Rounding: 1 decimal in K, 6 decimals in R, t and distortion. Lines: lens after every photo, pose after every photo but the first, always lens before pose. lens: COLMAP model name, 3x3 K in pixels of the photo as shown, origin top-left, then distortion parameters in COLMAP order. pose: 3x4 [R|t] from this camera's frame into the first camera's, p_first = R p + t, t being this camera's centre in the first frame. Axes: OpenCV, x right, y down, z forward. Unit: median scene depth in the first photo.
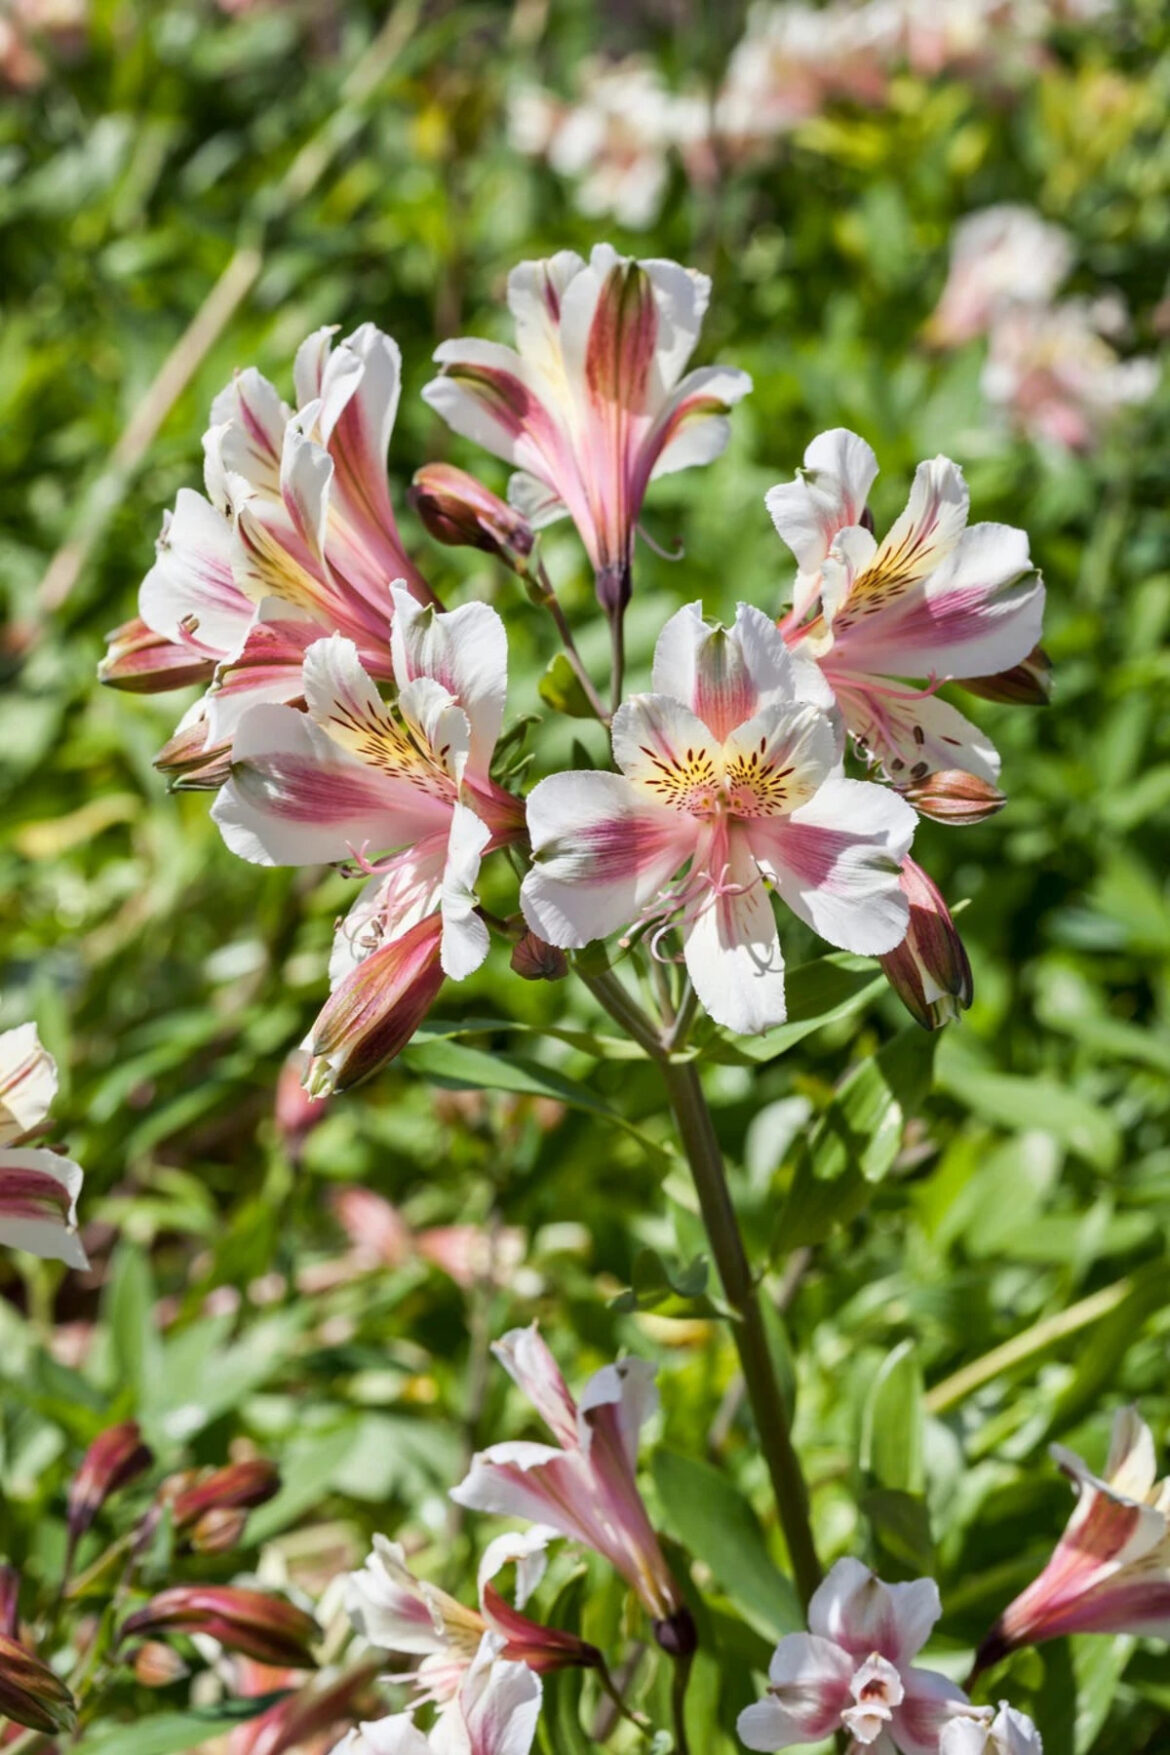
lens RADIAL K [[5630.2, 0, 585.0], [0, 5630.2, 876.3], [0, 0, 1]] dist [0.076525, 0.000000]
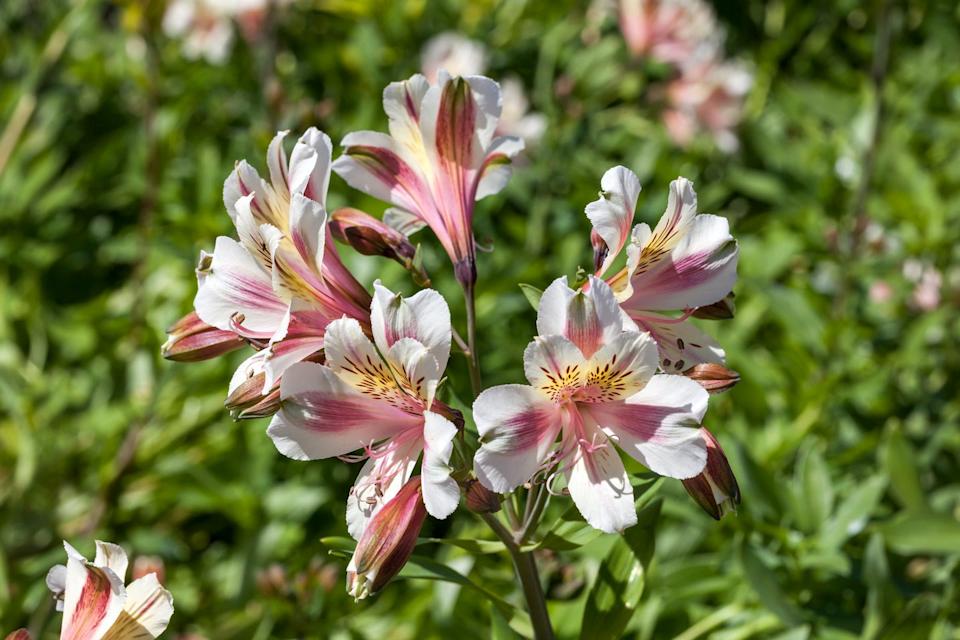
lens RADIAL K [[3079.7, 0, 480.1], [0, 3079.7, 320.7], [0, 0, 1]] dist [0.076525, 0.000000]
pose [[0.983631, -0.092586, 0.154587, -0.141584], [0.096592, 0.995151, -0.018587, -0.020811], [-0.152117, 0.033215, 0.987804, 0.104836]]
